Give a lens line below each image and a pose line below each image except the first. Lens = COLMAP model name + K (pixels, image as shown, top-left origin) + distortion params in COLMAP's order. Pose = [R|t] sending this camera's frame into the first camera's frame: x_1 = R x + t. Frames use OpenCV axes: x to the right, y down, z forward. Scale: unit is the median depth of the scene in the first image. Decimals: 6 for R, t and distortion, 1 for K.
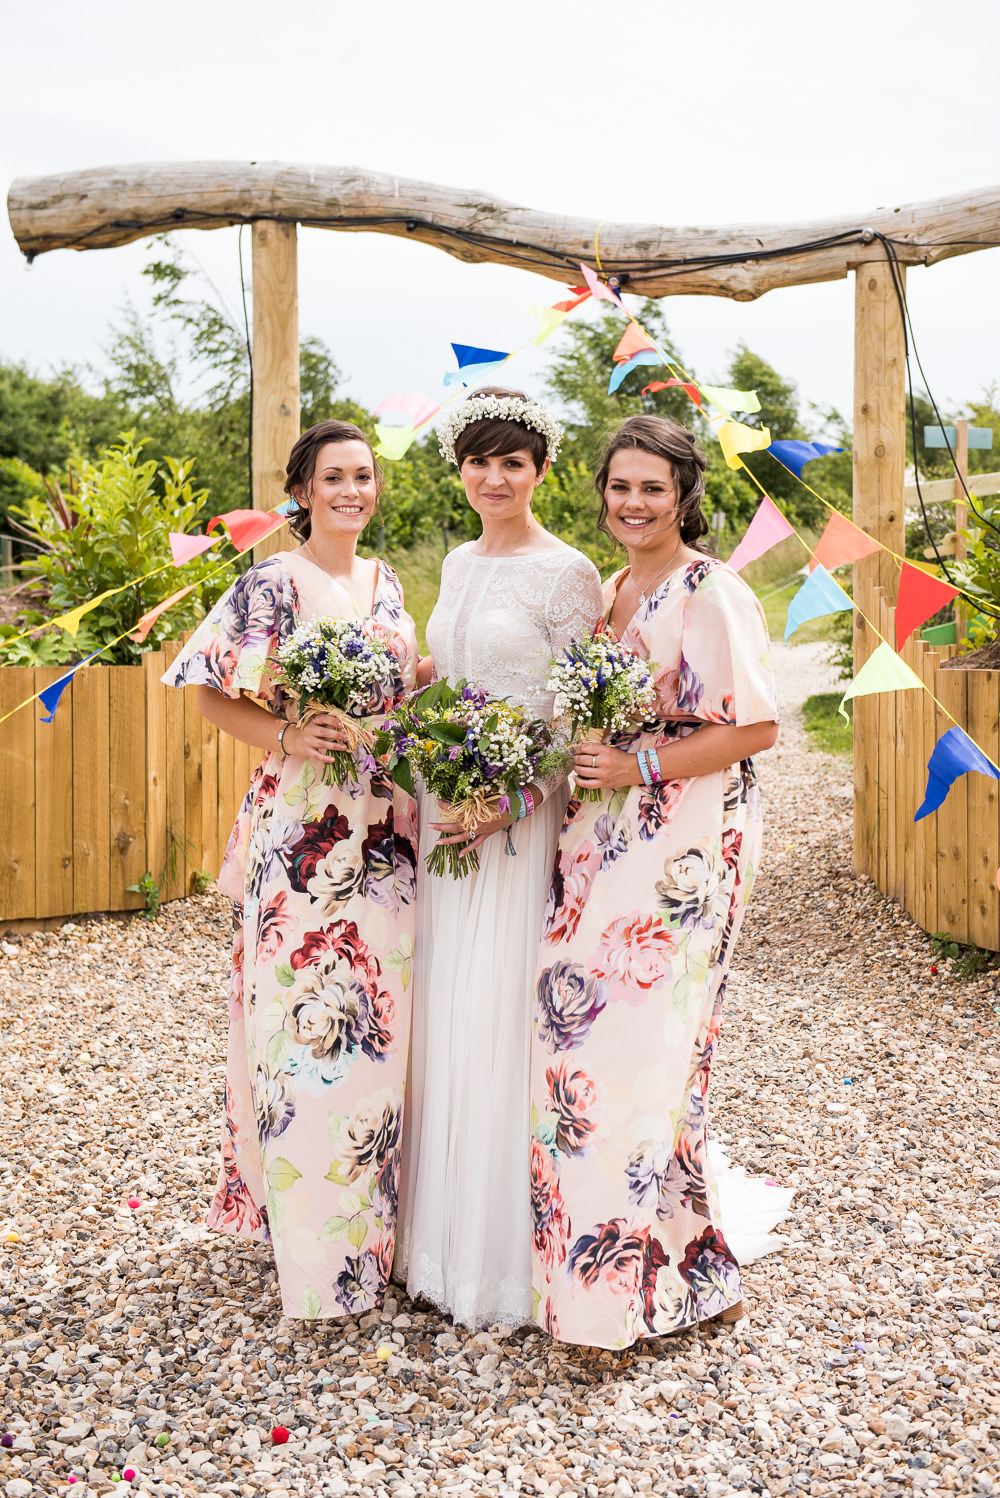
lens RADIAL K [[2101.0, 0, 502.4], [0, 2101.0, 727.0], [0, 0, 1]] dist [0.125770, 0.000000]
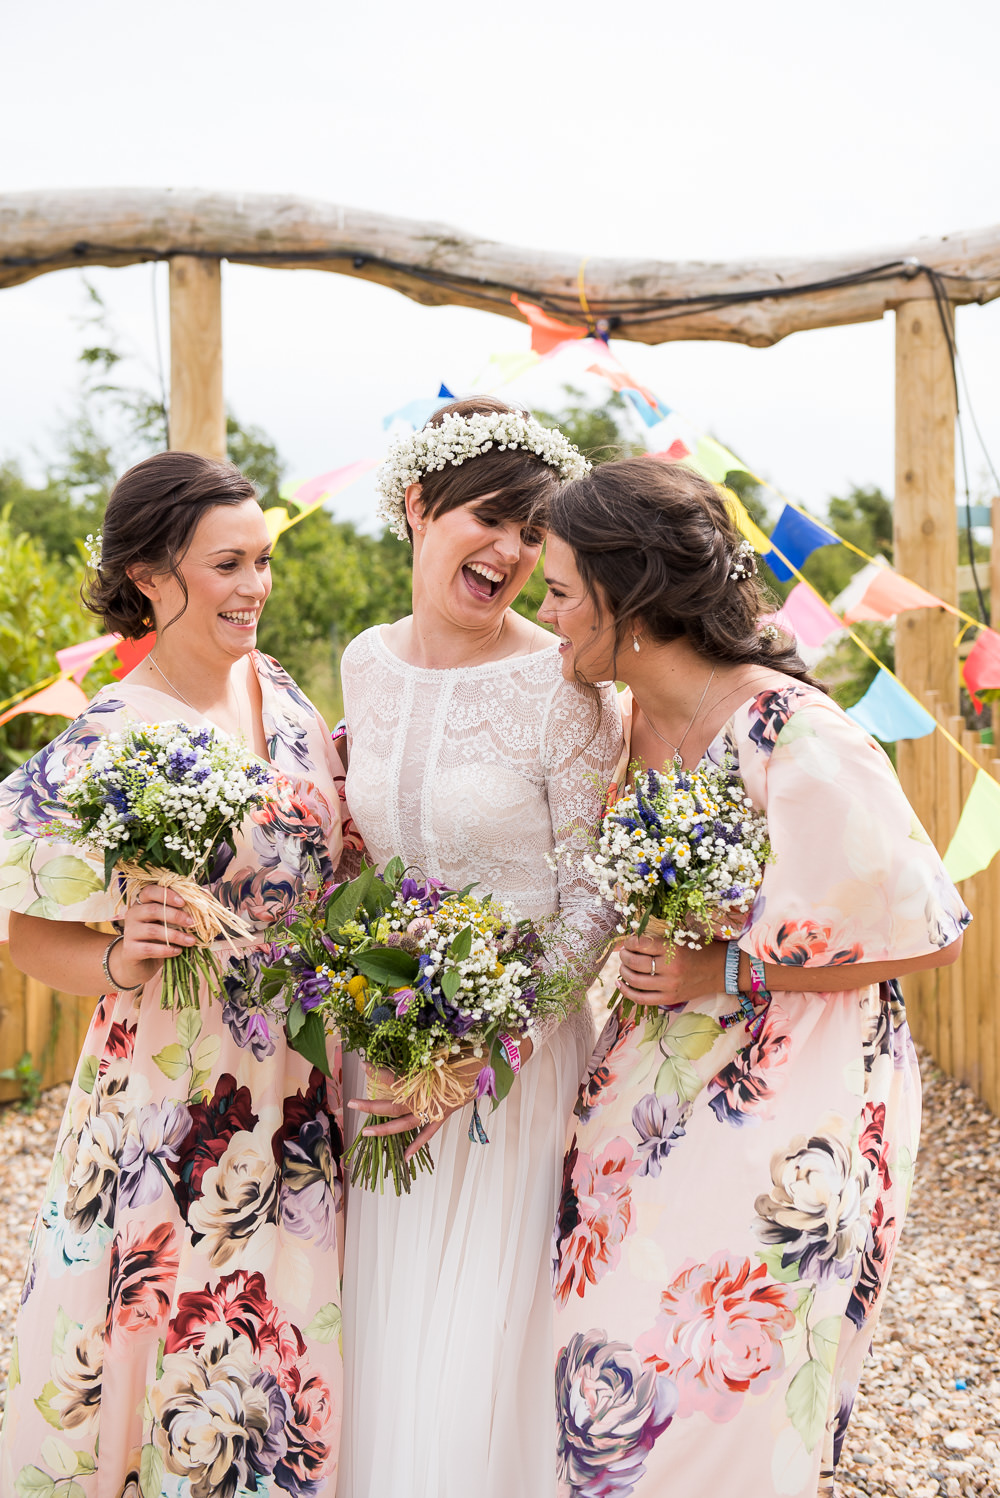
lens RADIAL K [[2101.0, 0, 484.2], [0, 2101.0, 693.8], [0, 0, 1]] dist [0.125770, 0.000000]
pose [[0.999864, -0.002741, 0.016244, -0.007767], [0.003693, 0.998261, -0.058832, -0.017956], [-0.016055, 0.058884, 0.998136, 0.186142]]
